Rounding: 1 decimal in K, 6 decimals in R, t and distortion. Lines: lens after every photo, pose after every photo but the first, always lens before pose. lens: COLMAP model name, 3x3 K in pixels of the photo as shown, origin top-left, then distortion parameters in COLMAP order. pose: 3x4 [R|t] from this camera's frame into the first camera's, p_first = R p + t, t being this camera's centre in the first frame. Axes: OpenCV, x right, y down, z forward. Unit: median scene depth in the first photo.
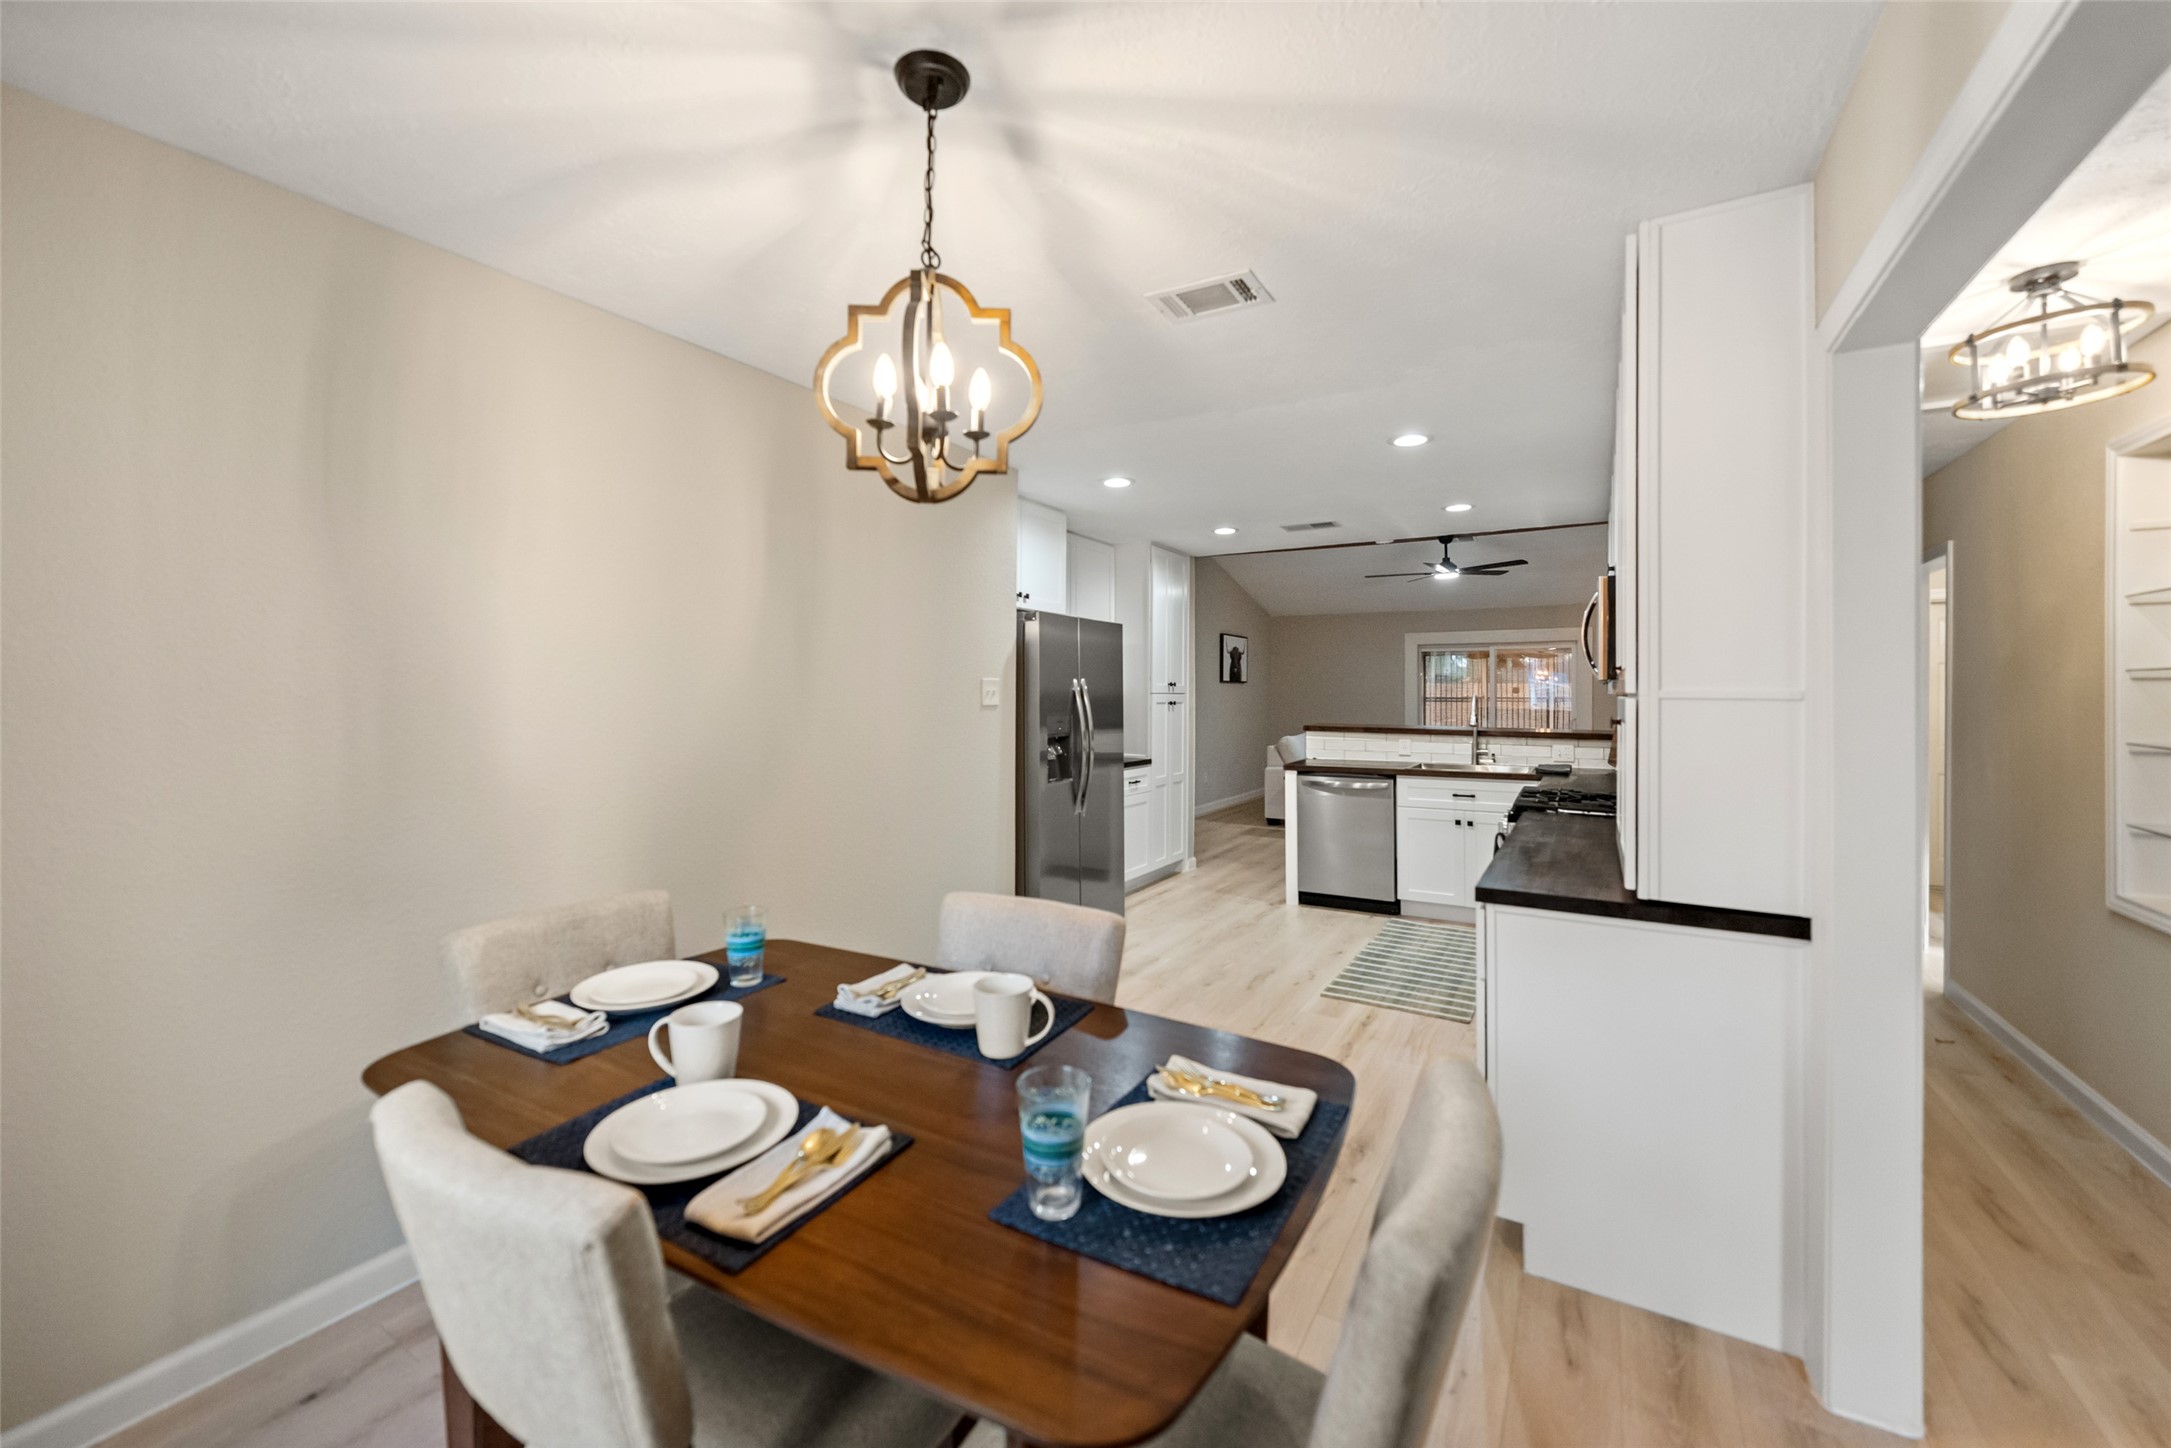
lens RADIAL K [[847.7, 0, 1076.5], [0, 847.7, 690.0], [0, 0, 1]] dist [-0.002043, -0.000968]
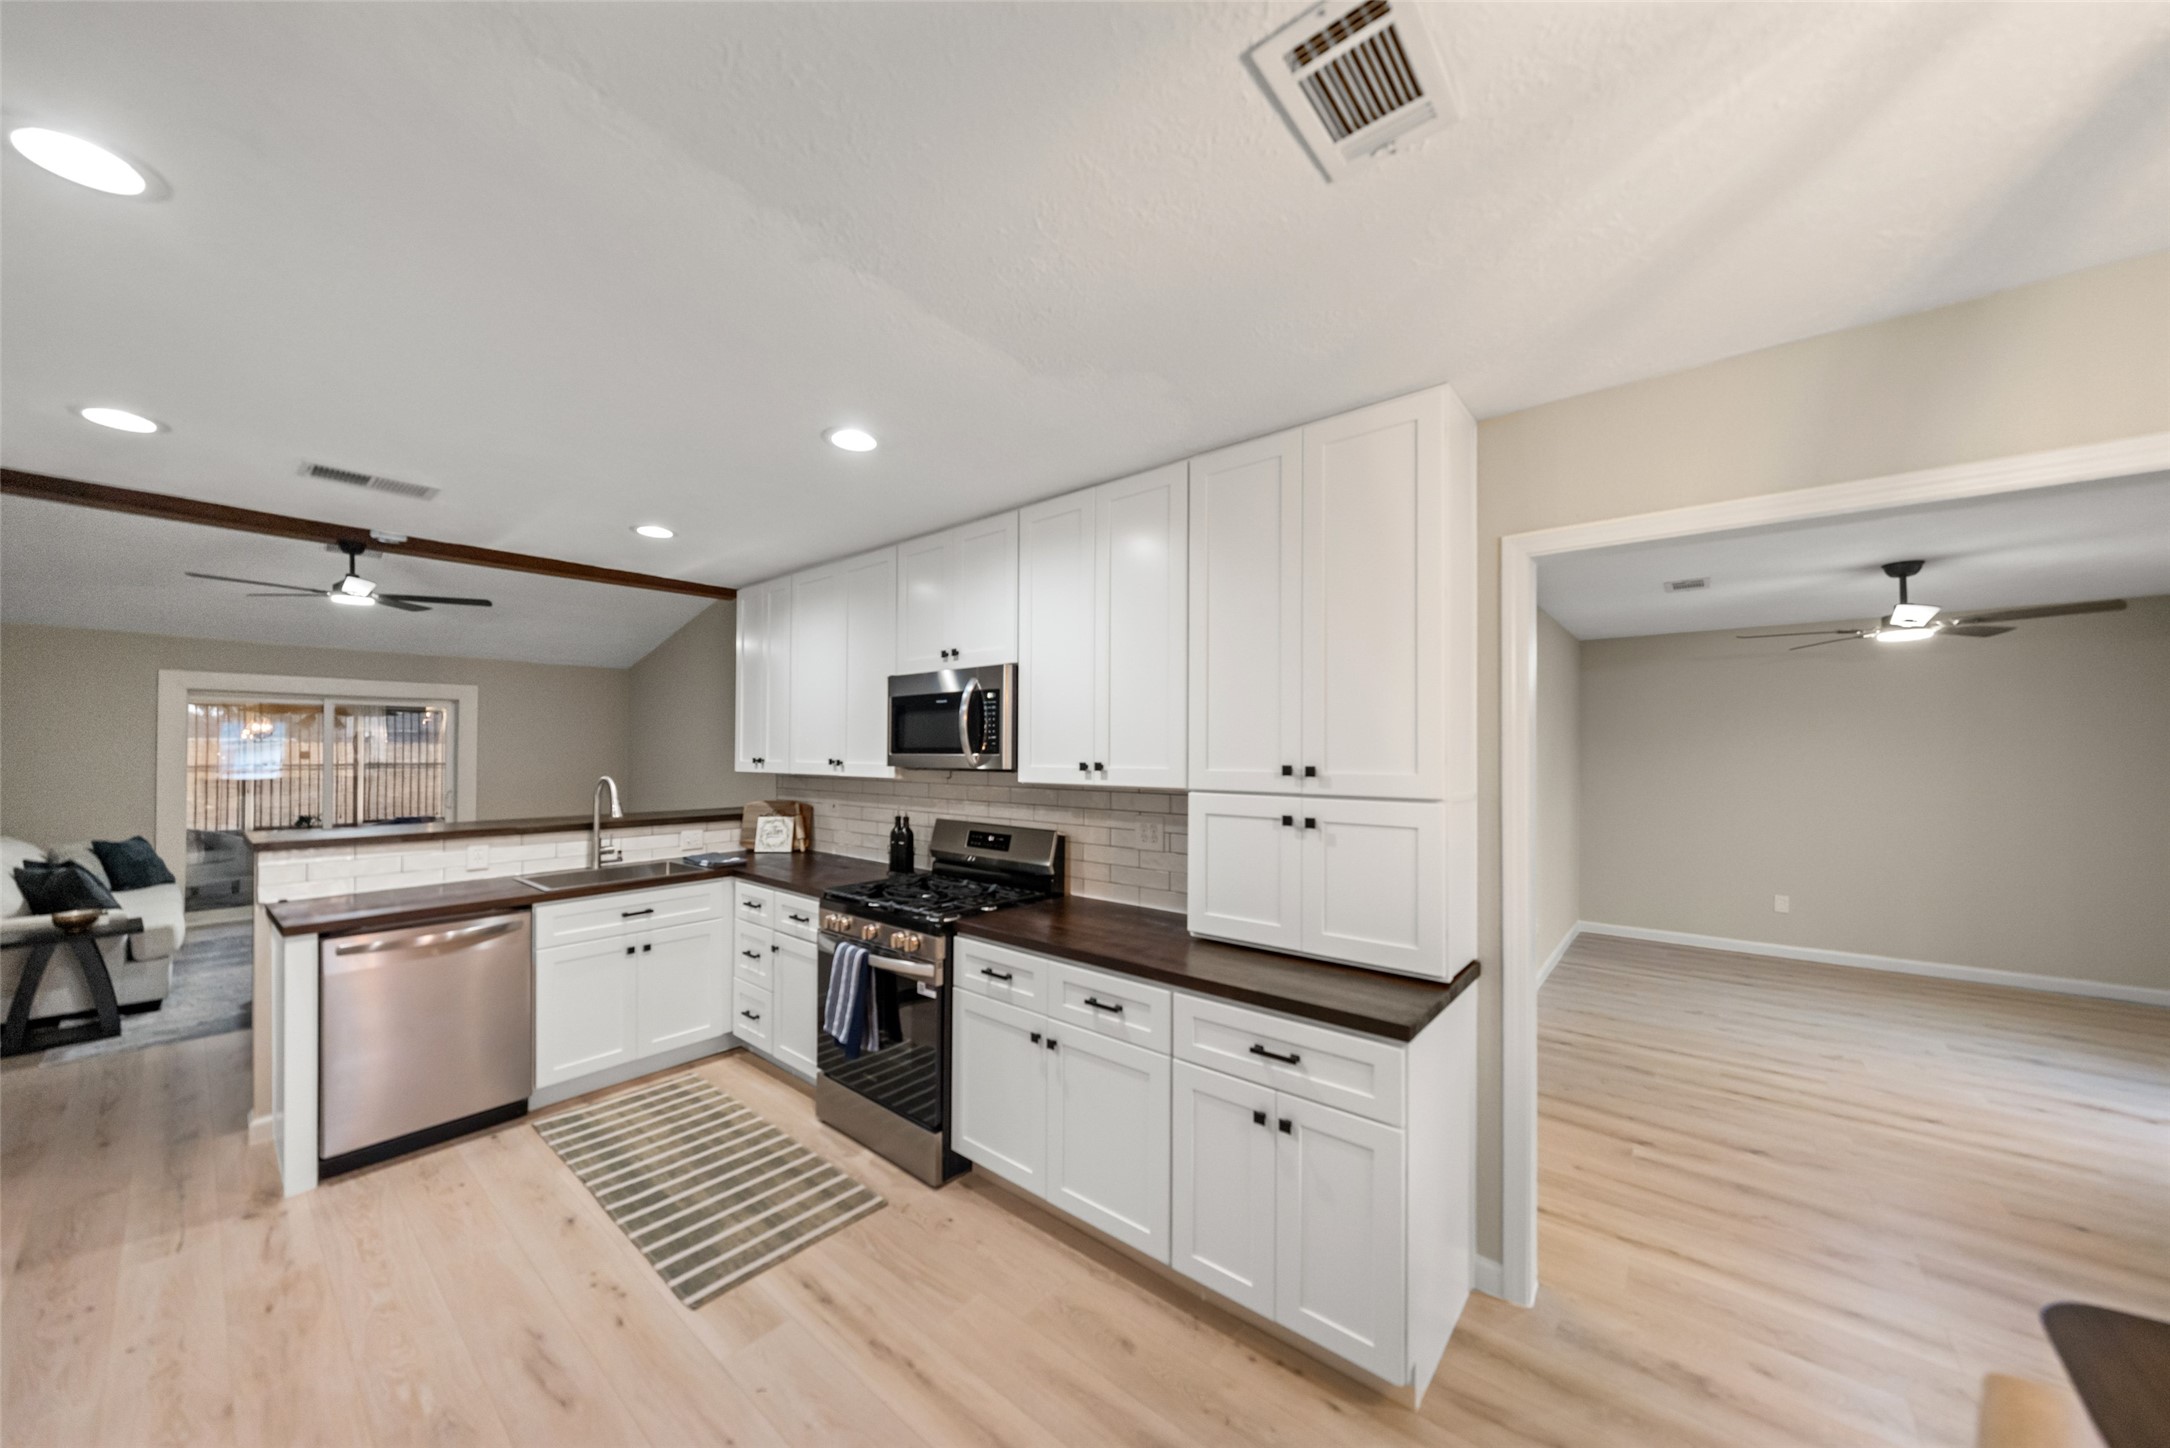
lens RADIAL K [[751.2, 0, 1090.1], [0, 751.2, 740.2], [0, 0, 1]] dist [-0.004758, 0.000933]
pose [[0.141344, 0.010065, 0.989909, -0.165546], [-0.003385, 0.999947, -0.009684, -0.026421], [-0.989955, -0.001982, 0.141370, 0.567158]]
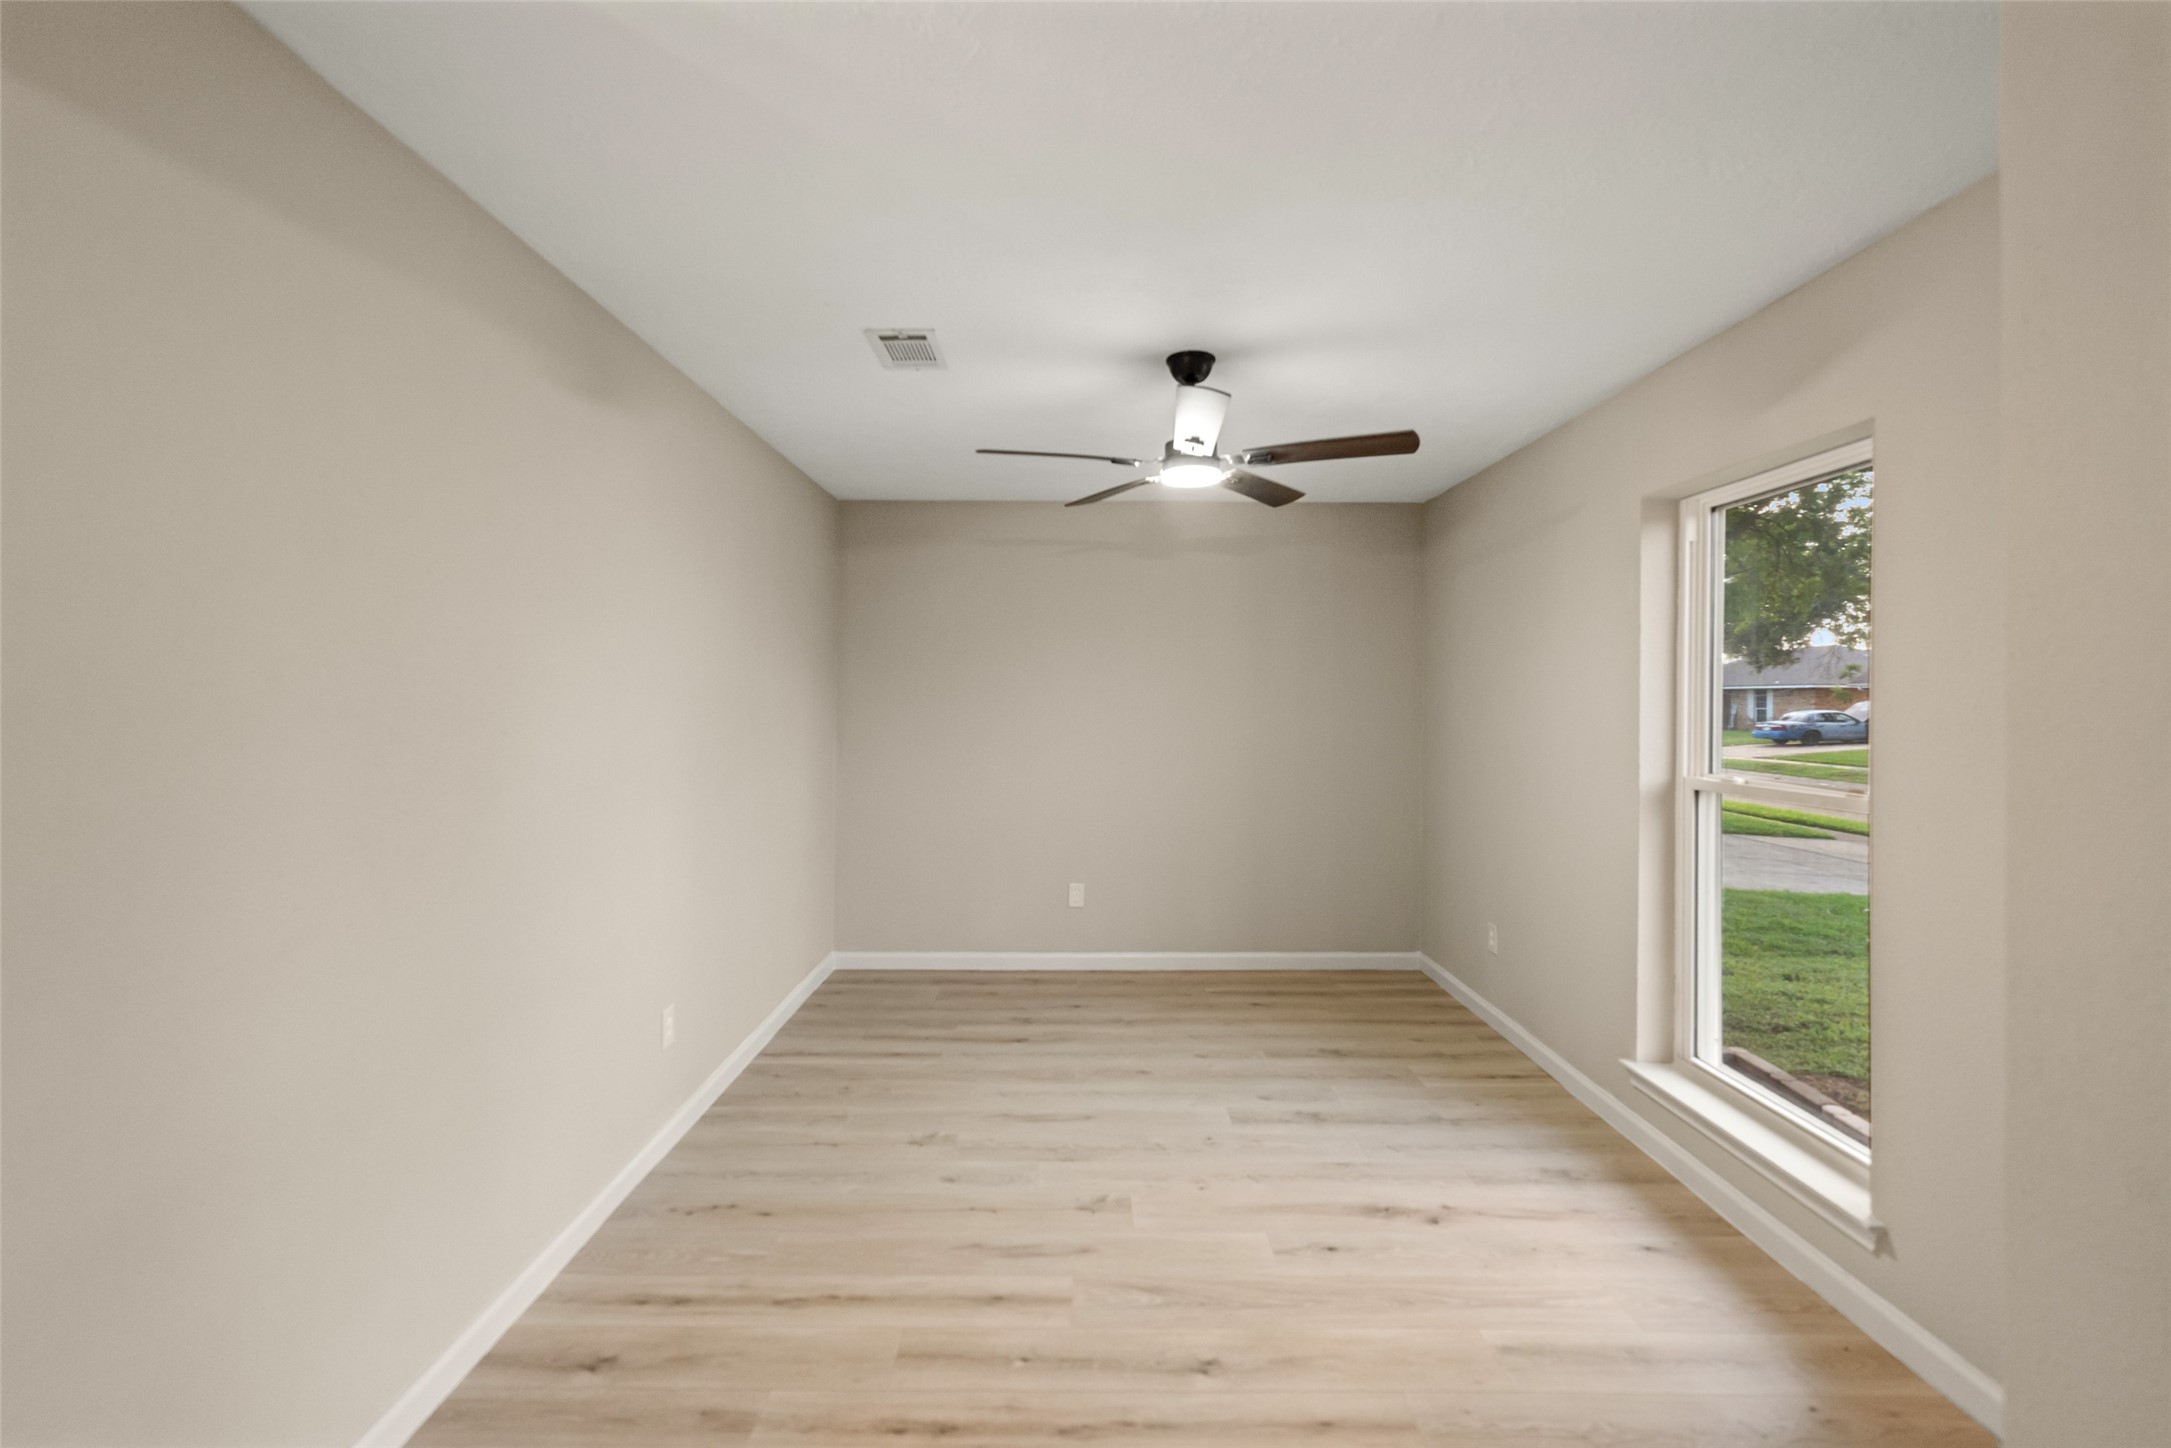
lens RADIAL K [[938.4, 0, 1082.0], [0, 938.4, 686.5], [0, 0, 1]] dist [0.002342, 0.000018]
pose [[-0.522122, 0.004220, 0.852860, 0.275379], [-0.007679, 0.999924, -0.009649, -0.006288], [-0.852836, -0.011587, -0.522050, 0.185204]]
